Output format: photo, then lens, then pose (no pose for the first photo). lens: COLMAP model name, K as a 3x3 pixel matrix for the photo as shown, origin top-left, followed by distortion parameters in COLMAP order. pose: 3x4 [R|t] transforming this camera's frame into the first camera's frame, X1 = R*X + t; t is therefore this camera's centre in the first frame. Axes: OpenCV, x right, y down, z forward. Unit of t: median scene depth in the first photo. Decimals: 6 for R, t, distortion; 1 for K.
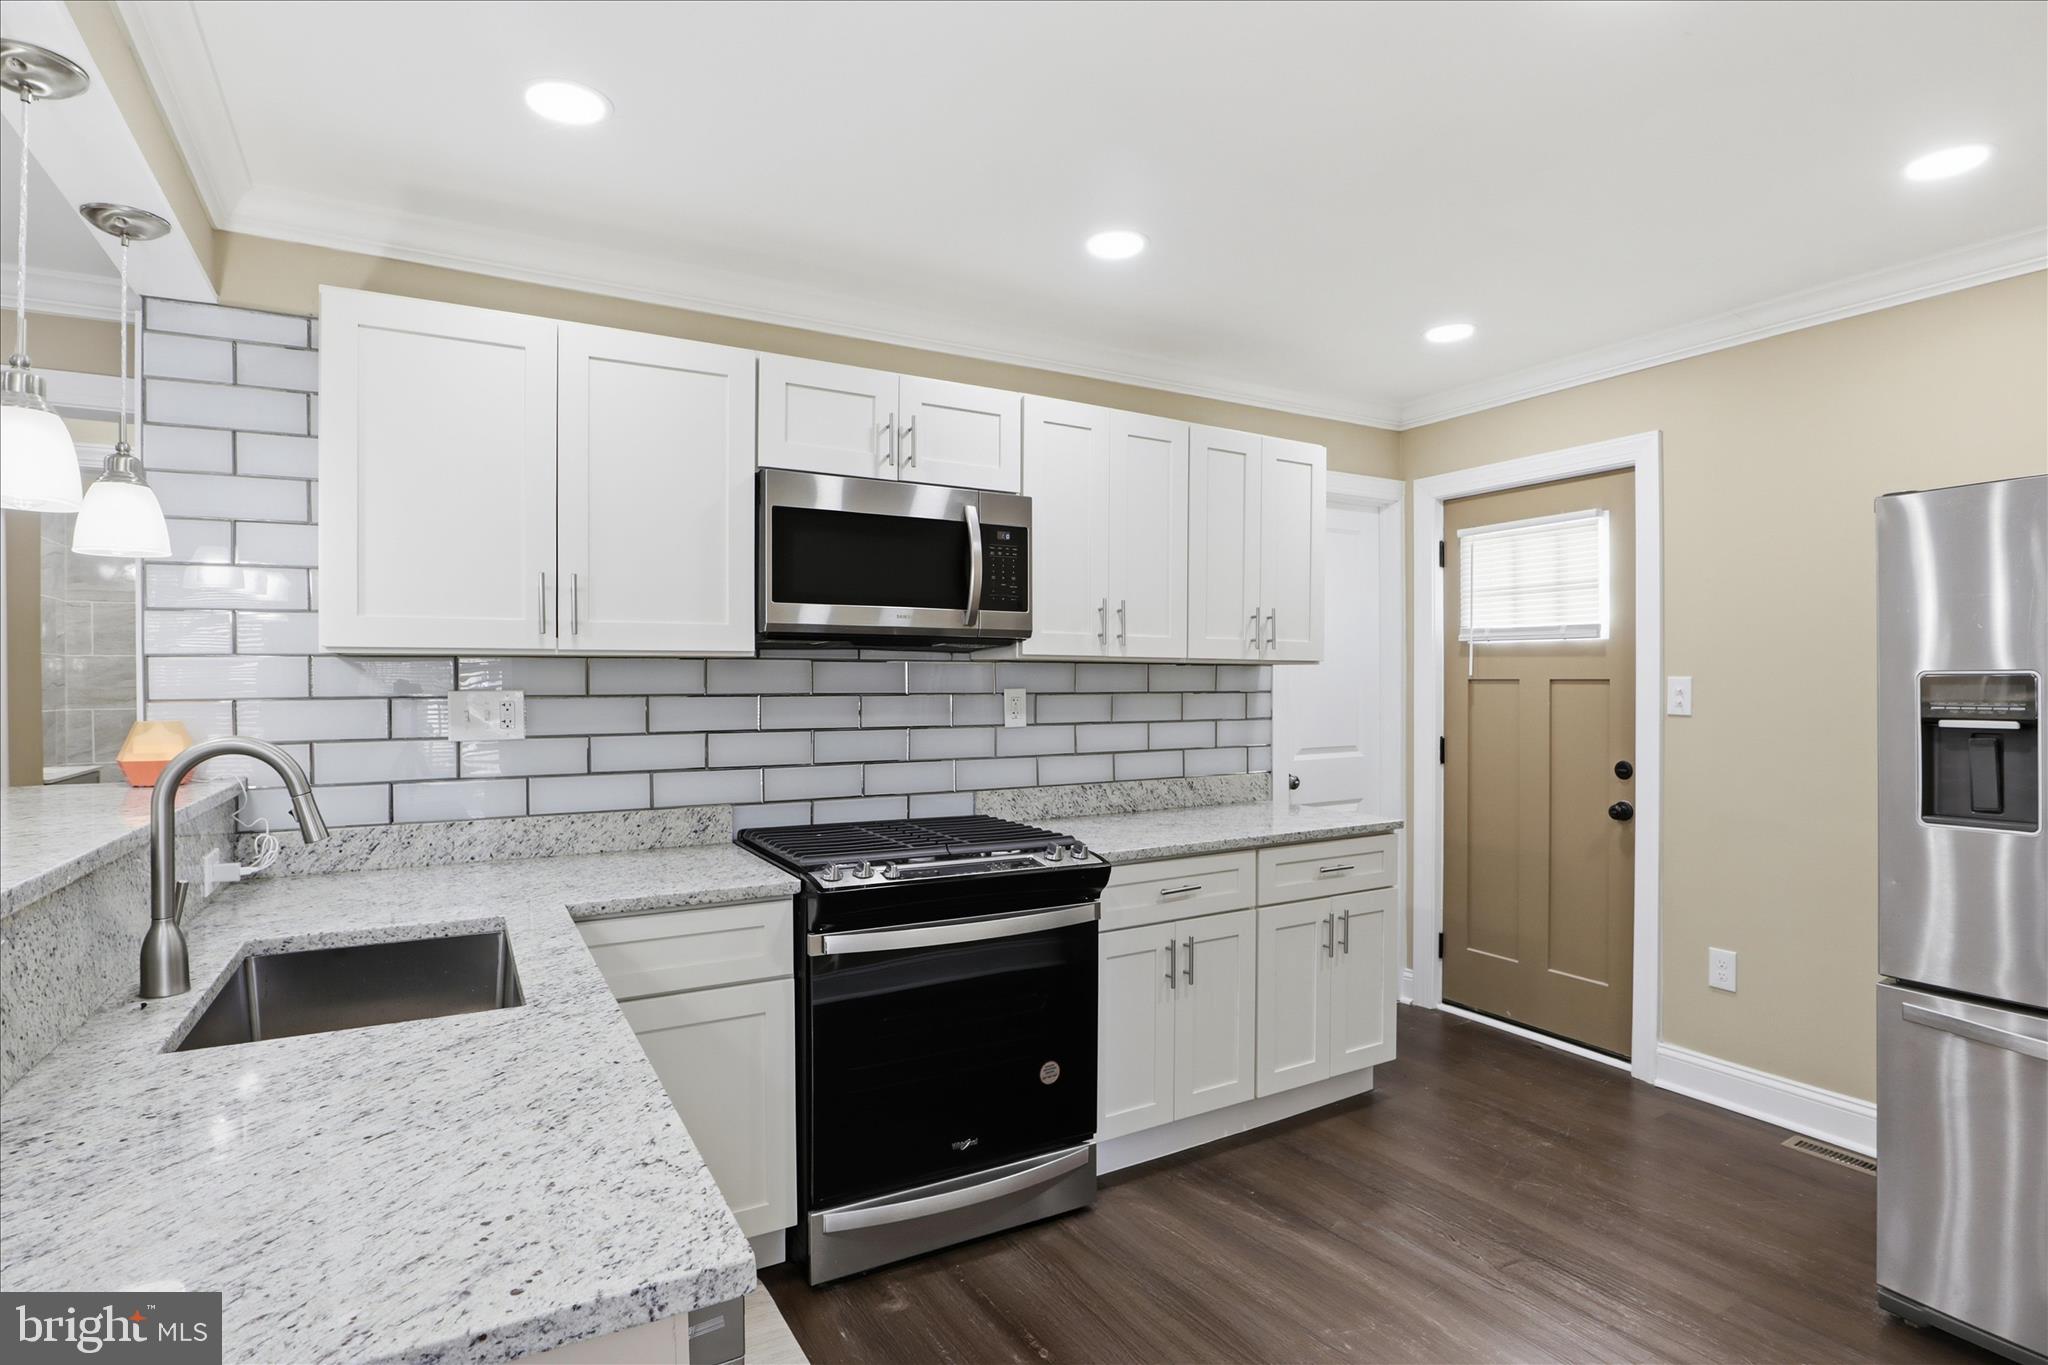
lens RADIAL K [[1029.6, 0, 1027.2], [0, 1029.6, 677.5], [0, 0, 1]] dist [-0.018781, 0.001843]
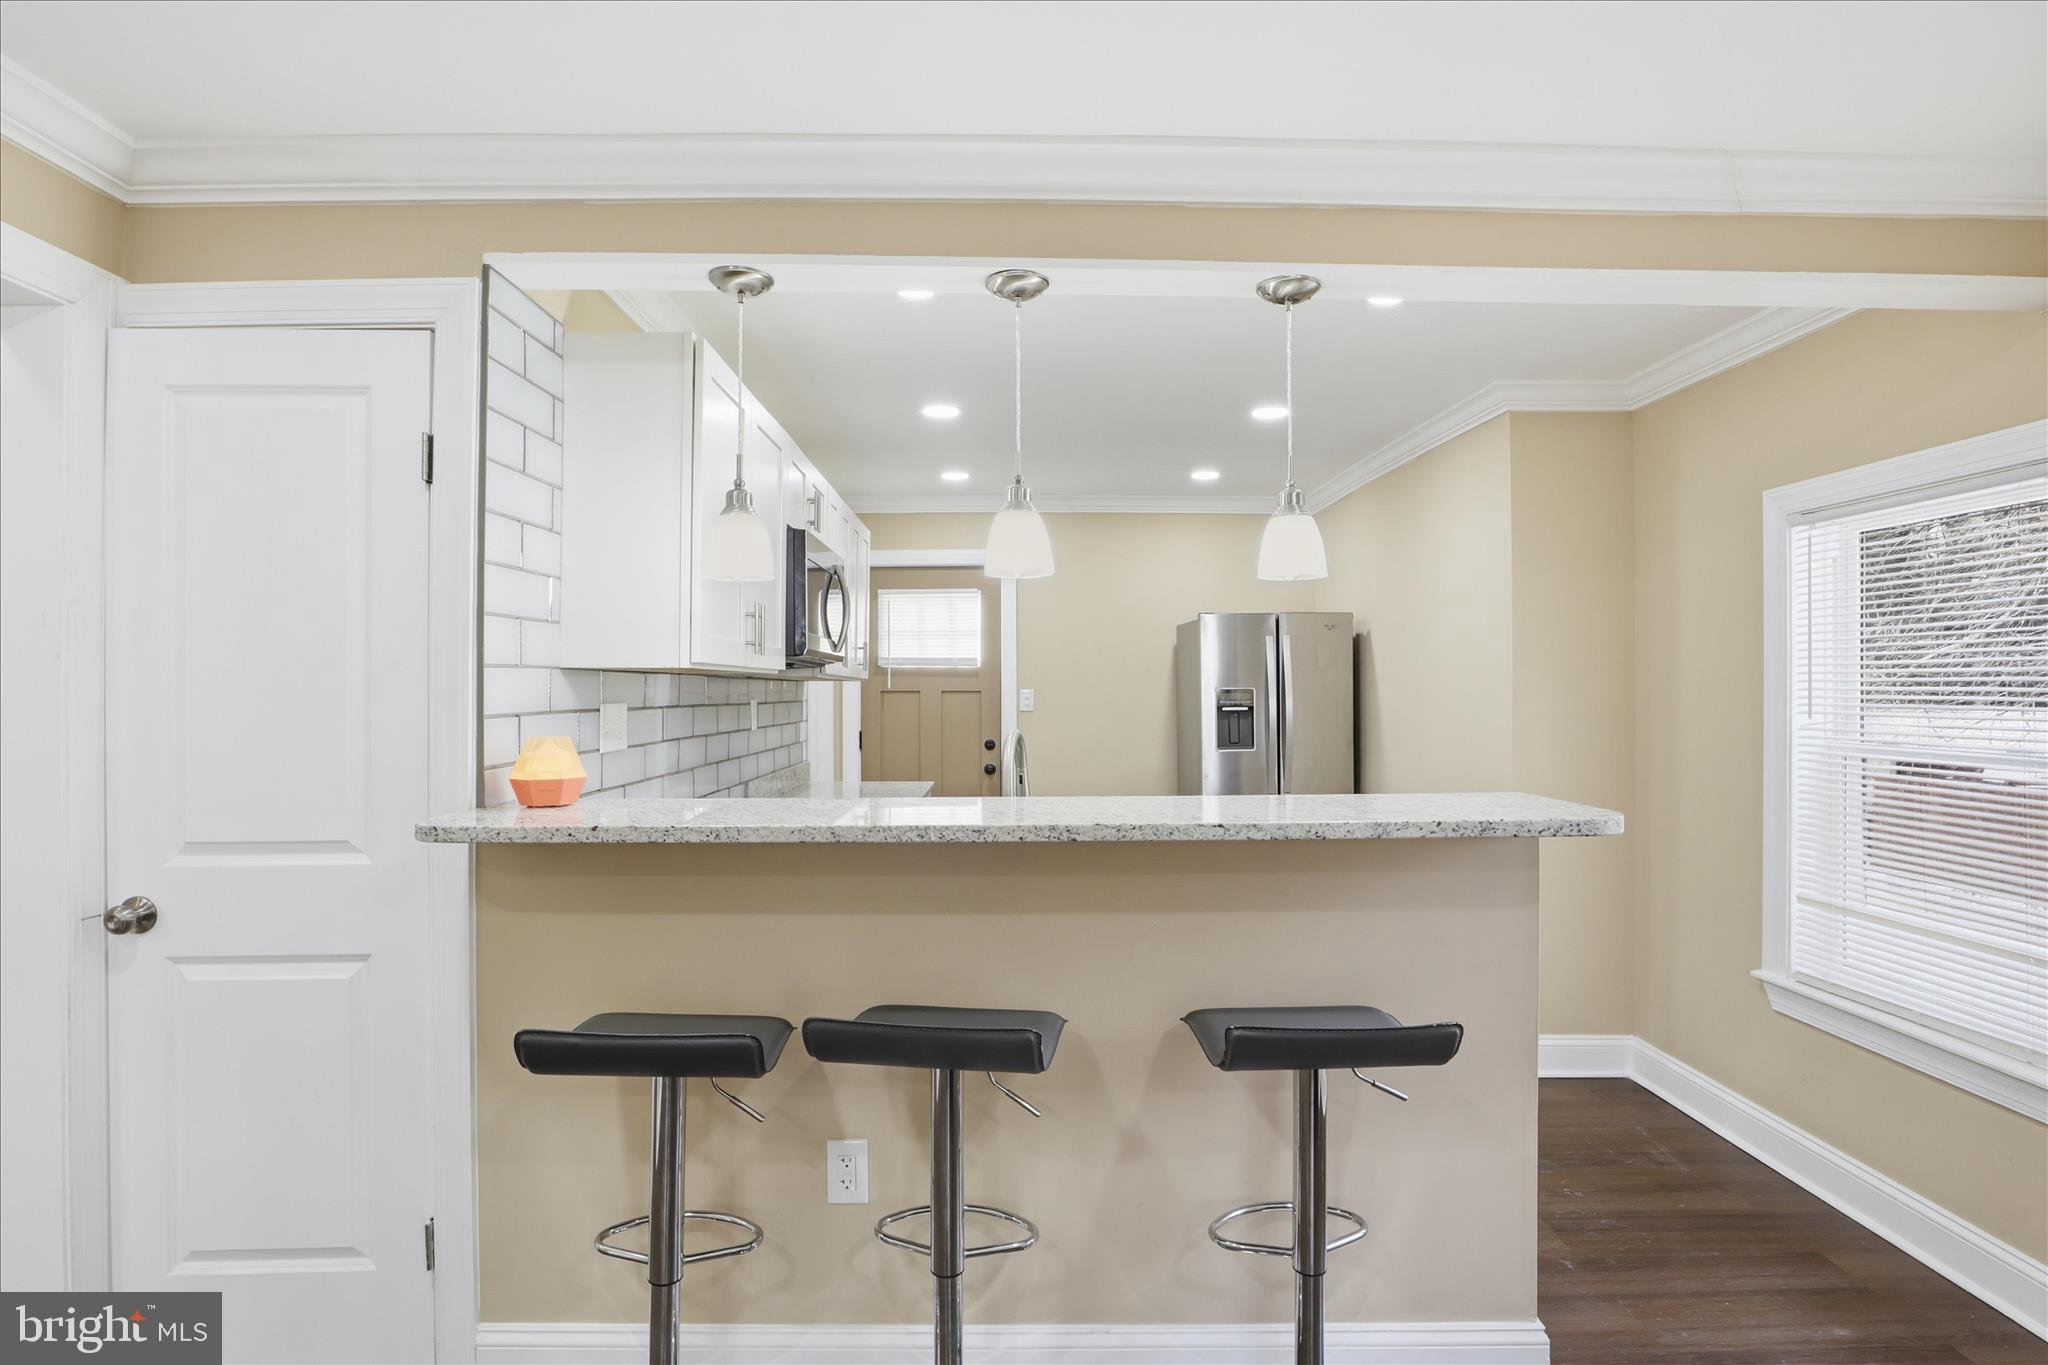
lens RADIAL K [[1029.6, 0, 1023.4], [0, 1029.6, 682.1], [0, 0, 1]] dist [-0.018781, 0.001843]
pose [[0.491511, 0.006334, 0.870849, -0.842399], [0.000122, 0.999973, -0.007342, -0.000401], [-0.870872, 0.003715, 0.491497, 0.108253]]
